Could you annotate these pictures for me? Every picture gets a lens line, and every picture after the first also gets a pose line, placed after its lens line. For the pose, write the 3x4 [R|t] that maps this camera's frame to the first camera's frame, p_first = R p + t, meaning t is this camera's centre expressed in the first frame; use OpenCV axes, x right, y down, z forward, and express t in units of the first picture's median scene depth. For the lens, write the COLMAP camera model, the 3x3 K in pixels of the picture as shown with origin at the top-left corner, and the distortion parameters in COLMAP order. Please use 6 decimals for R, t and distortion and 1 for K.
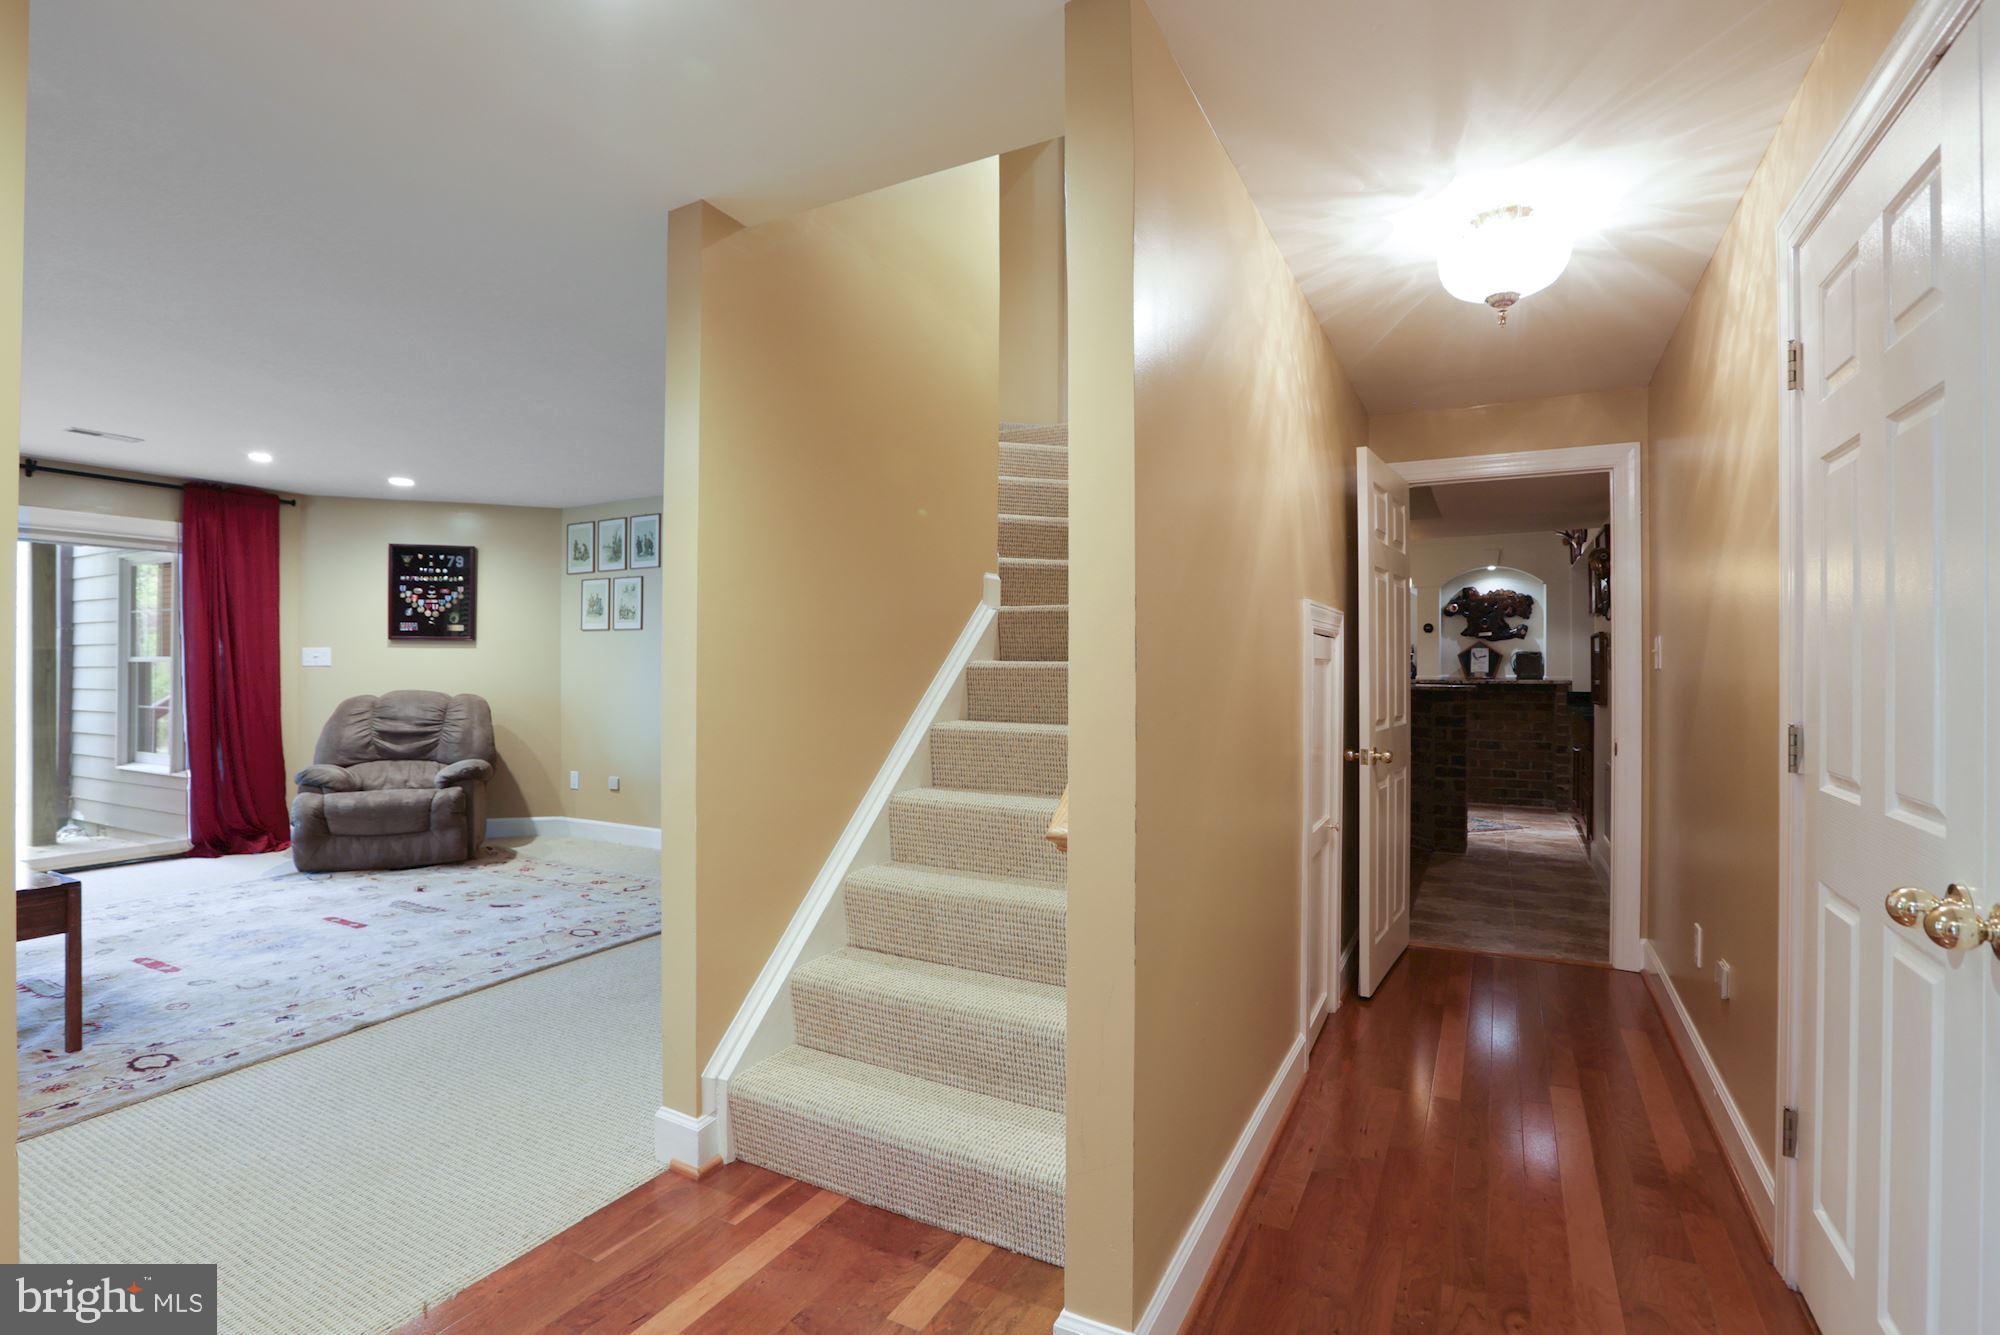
lens RADIAL K [[924.1, 0, 999.4], [0, 924.1, 660.0], [0, 0, 1]] dist [-0.054206, 0.018695]
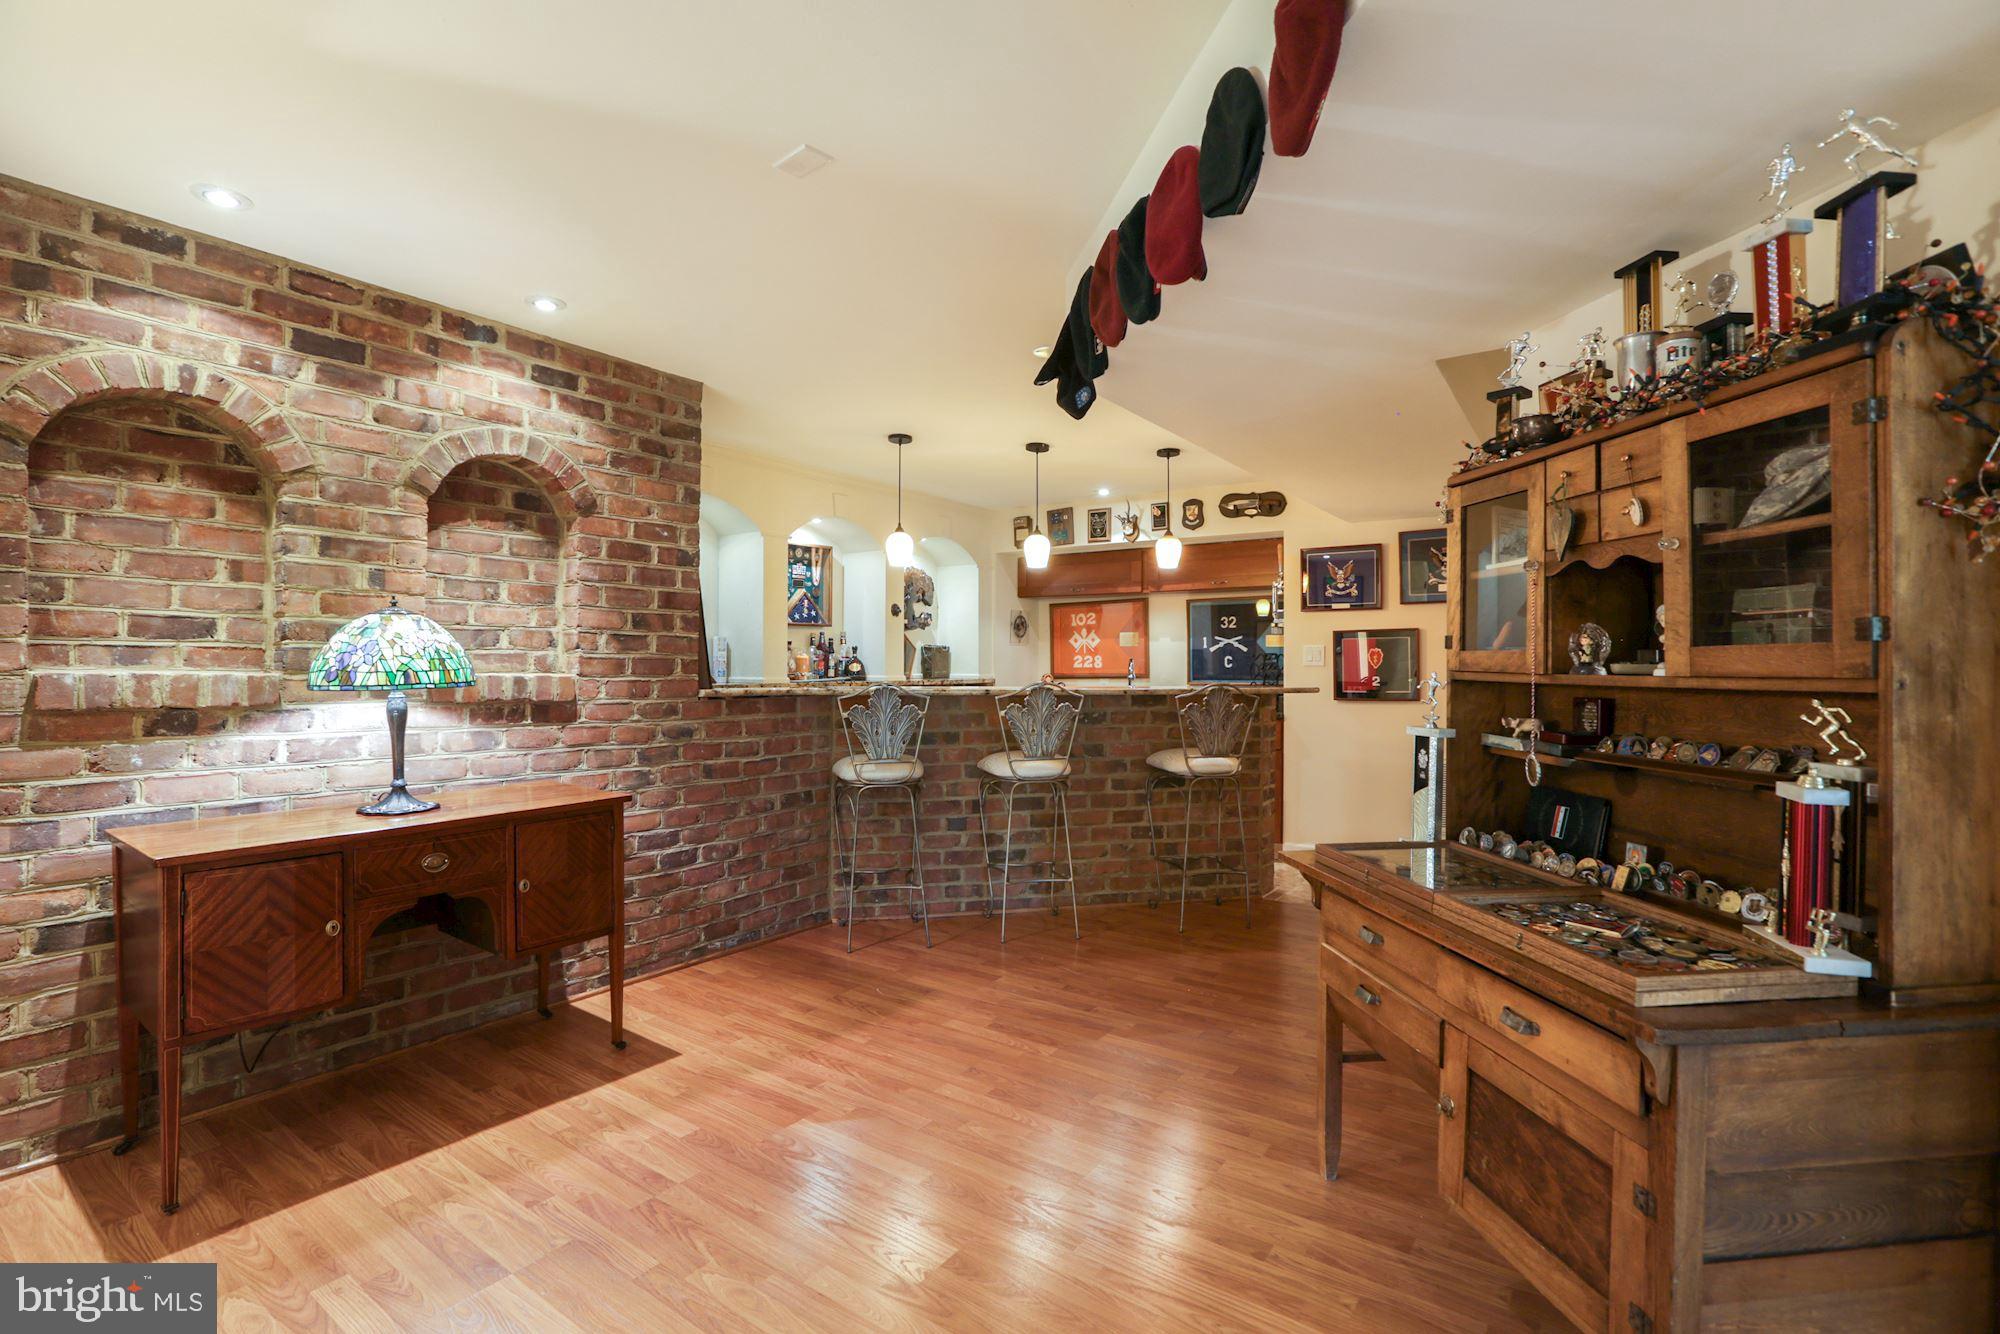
lens RADIAL K [[924.1, 0, 999.4], [0, 924.1, 659.5], [0, 0, 1]] dist [-0.054206, 0.018695]
pose [[0.115565, 0.004999, 0.993287, -0.262241], [-0.005039, 0.999977, -0.004447, 0.007940], [-0.993287, -0.004491, 0.115587, 0.827938]]
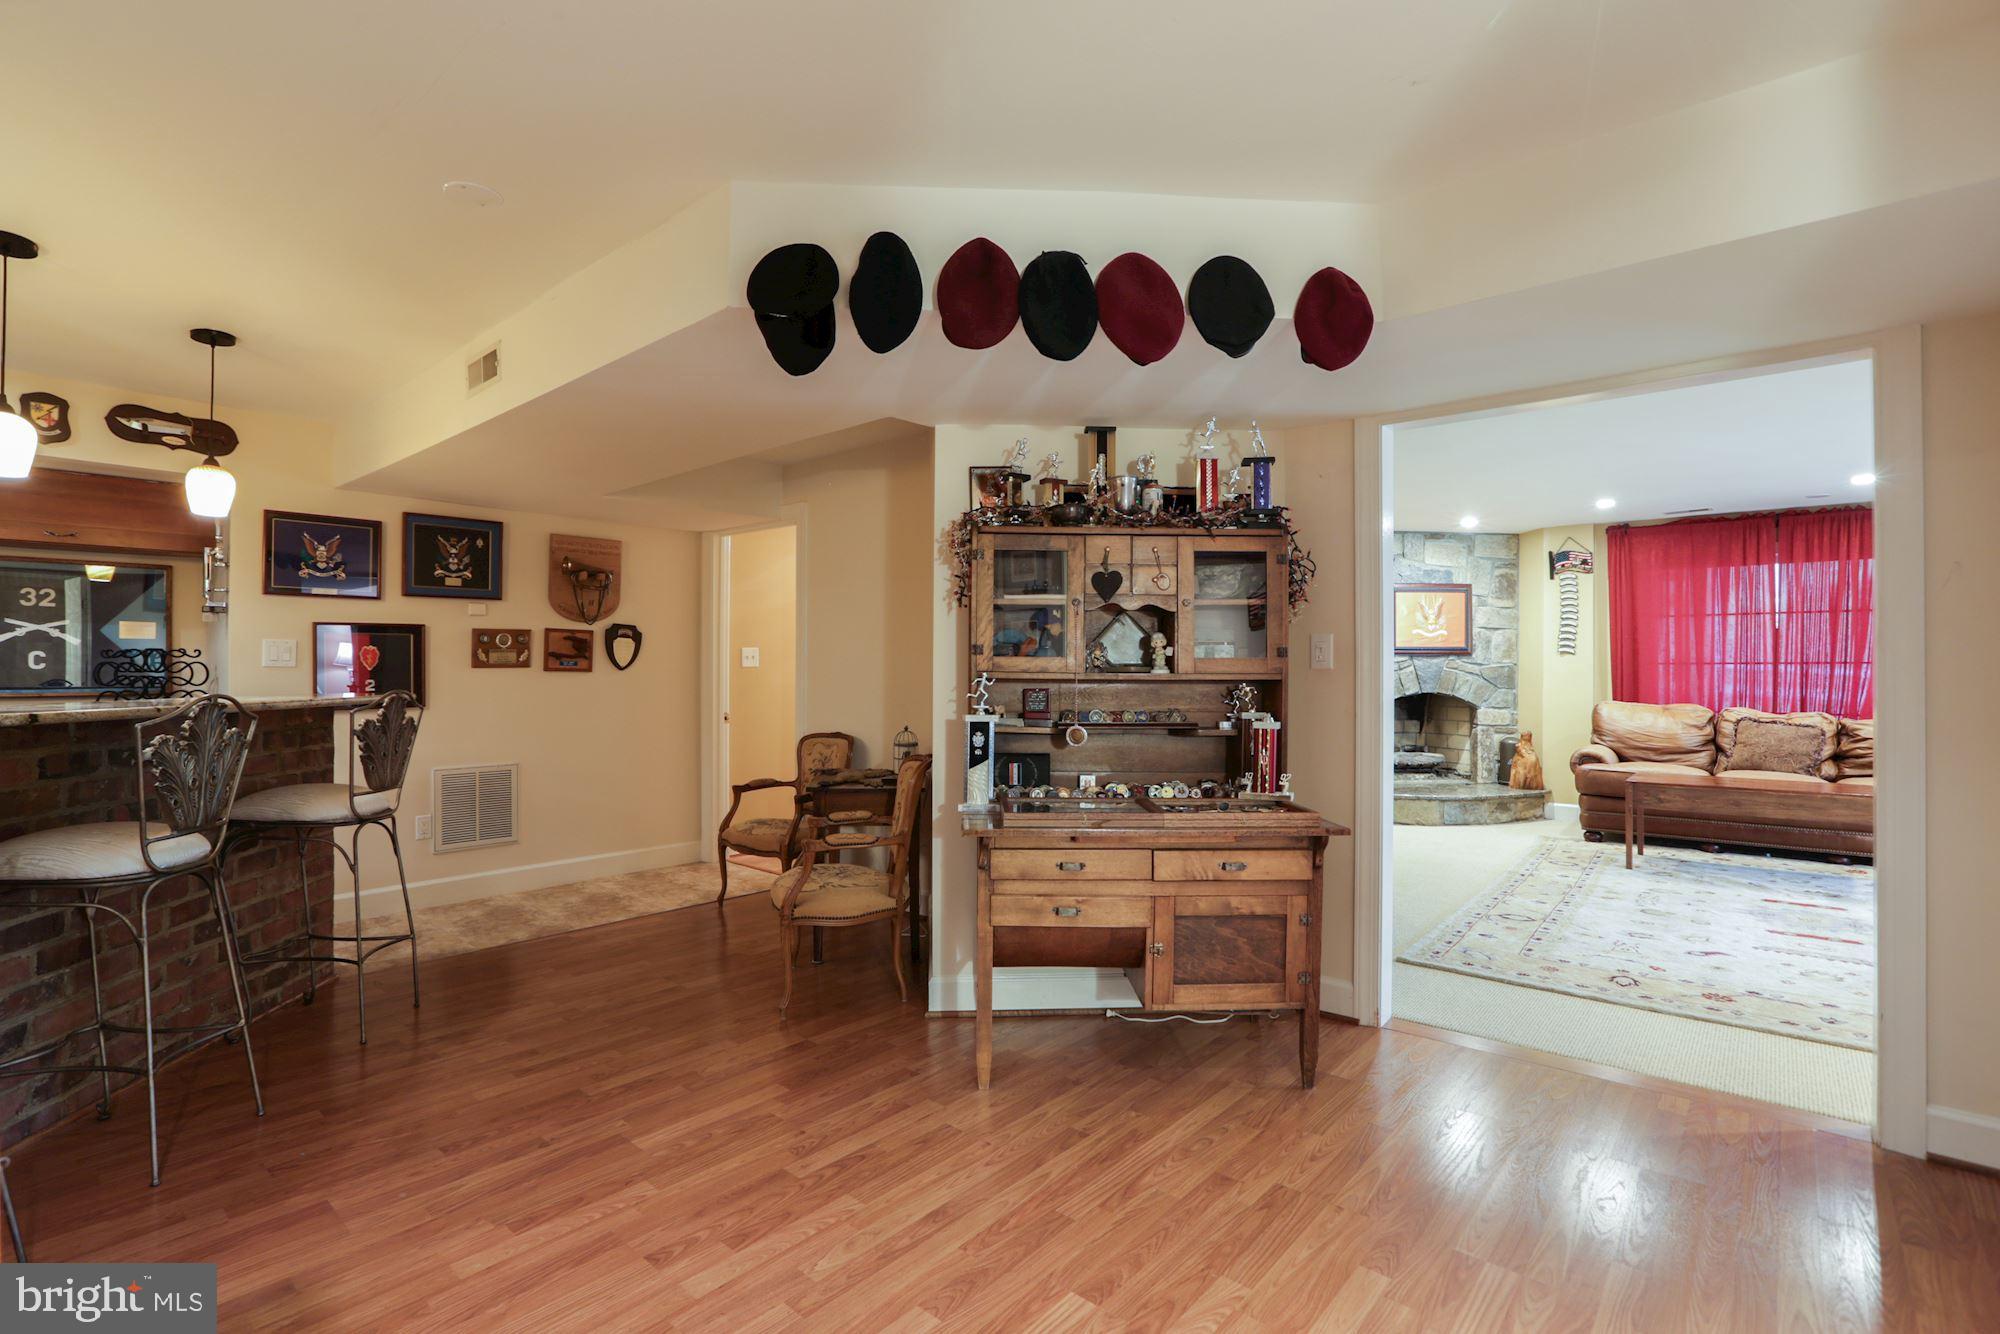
lens RADIAL K [[924.1, 0, 999.4], [0, 924.1, 659.5], [0, 0, 1]] dist [-0.054206, 0.018695]
pose [[-0.976658, -0.000780, 0.214798, -0.059901], [-0.003963, 0.999889, -0.014391, 0.009951], [-0.214763, -0.014906, -0.976552, 1.083418]]
